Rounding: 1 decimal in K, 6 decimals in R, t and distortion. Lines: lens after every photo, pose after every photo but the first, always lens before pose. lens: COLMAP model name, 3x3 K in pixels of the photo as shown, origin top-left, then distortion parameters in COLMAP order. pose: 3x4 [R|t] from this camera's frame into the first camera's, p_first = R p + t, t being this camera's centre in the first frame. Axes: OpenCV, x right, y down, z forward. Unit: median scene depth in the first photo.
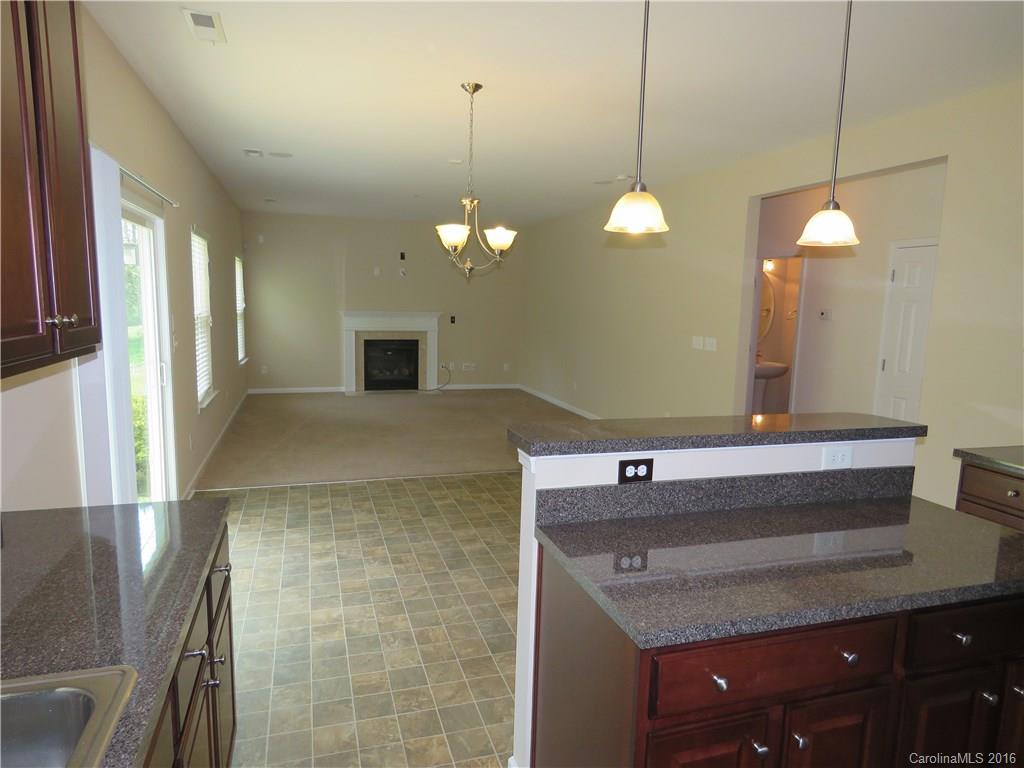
lens RADIAL K [[657.9, 0, 512.6], [0, 657.9, 382.0], [0, 0, 1]] dist [0.016329, -0.002903]
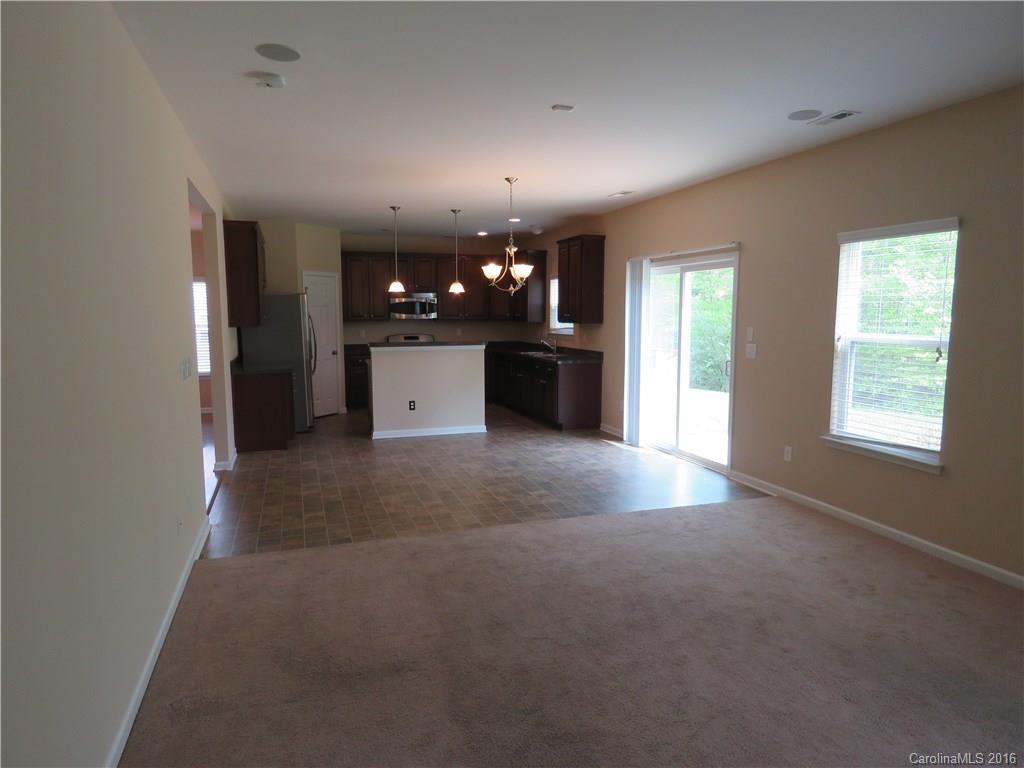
lens RADIAL K [[657.9, 0, 513.9], [0, 657.9, 384.7], [0, 0, 1]] dist [0.016329, -0.002903]
pose [[-0.999394, -0.020984, -0.027783, -0.012965], [-0.027031, 0.970571, 0.239295, -0.122560], [0.021944, 0.239901, -0.970549, 0.964176]]
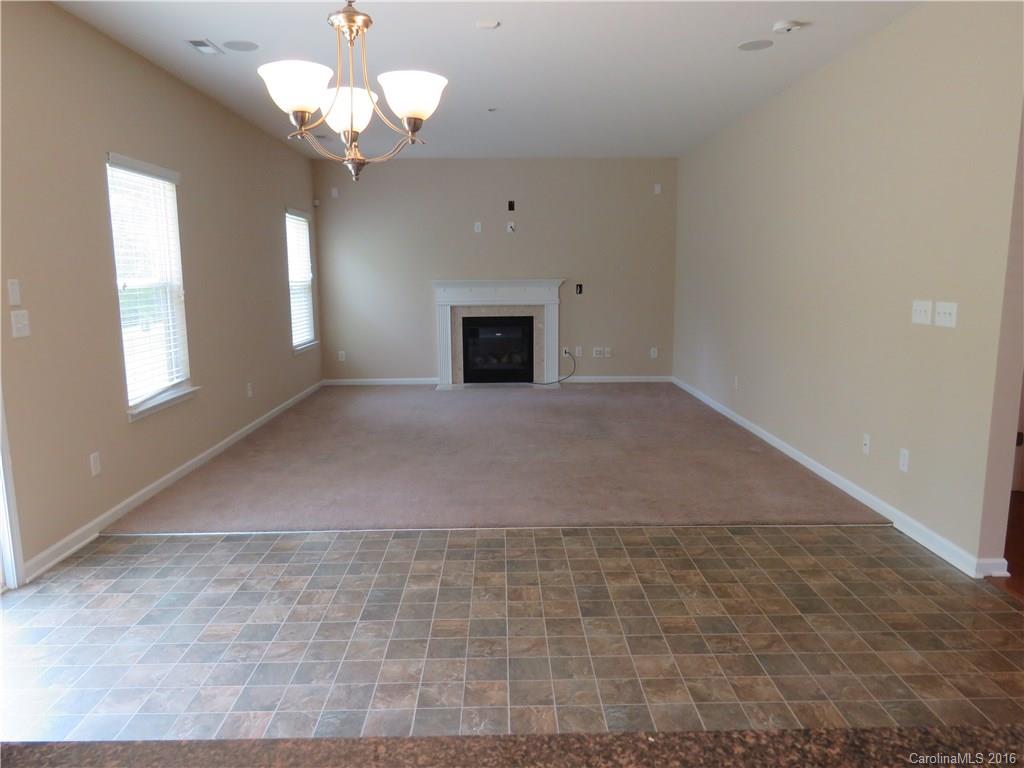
lens RADIAL K [[734.9, 0, 505.2], [0, 734.9, 387.0], [0, 0, 1]] dist [0.021773, -0.003335]
pose [[0.956469, 0.015026, -0.291446, 0.075519], [-0.006538, 0.999526, 0.030075, -0.008580], [0.291760, -0.026861, 0.956114, 0.186368]]
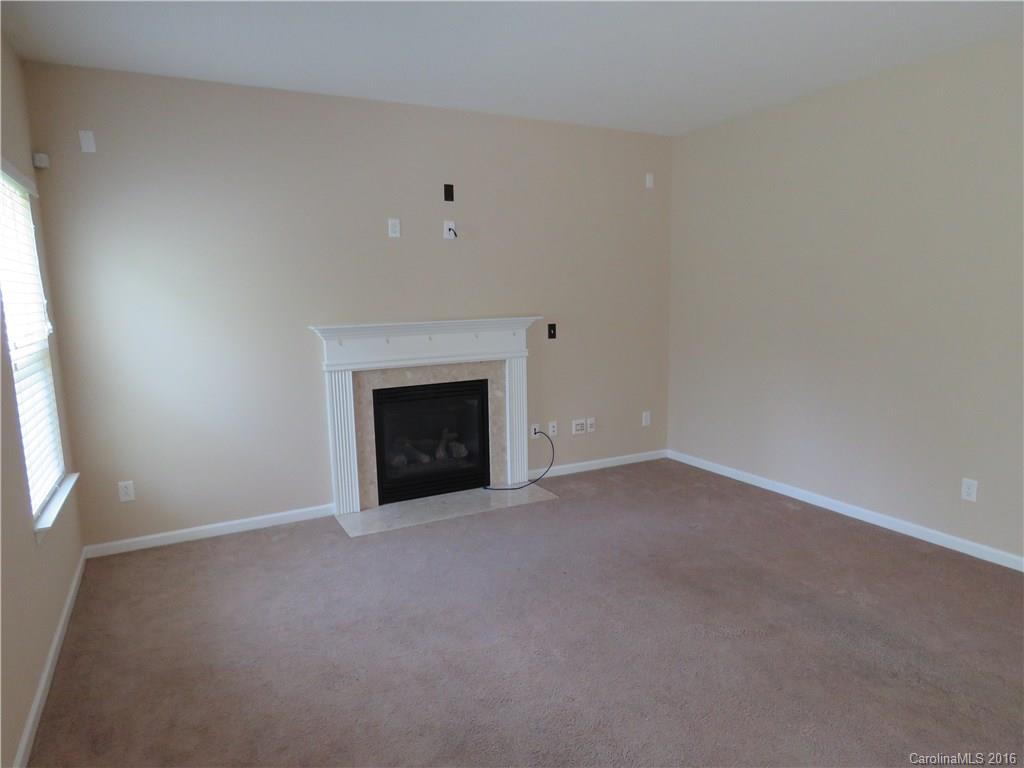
lens RADIAL K [[657.9, 0, 508.0], [0, 657.9, 389.3], [0, 0, 1]] dist [0.016329, -0.002903]
pose [[0.984864, -0.067402, 0.159685, -0.207349], [0.063199, 0.997511, 0.031260, -0.072543], [-0.161395, -0.020695, 0.986673, 0.562035]]
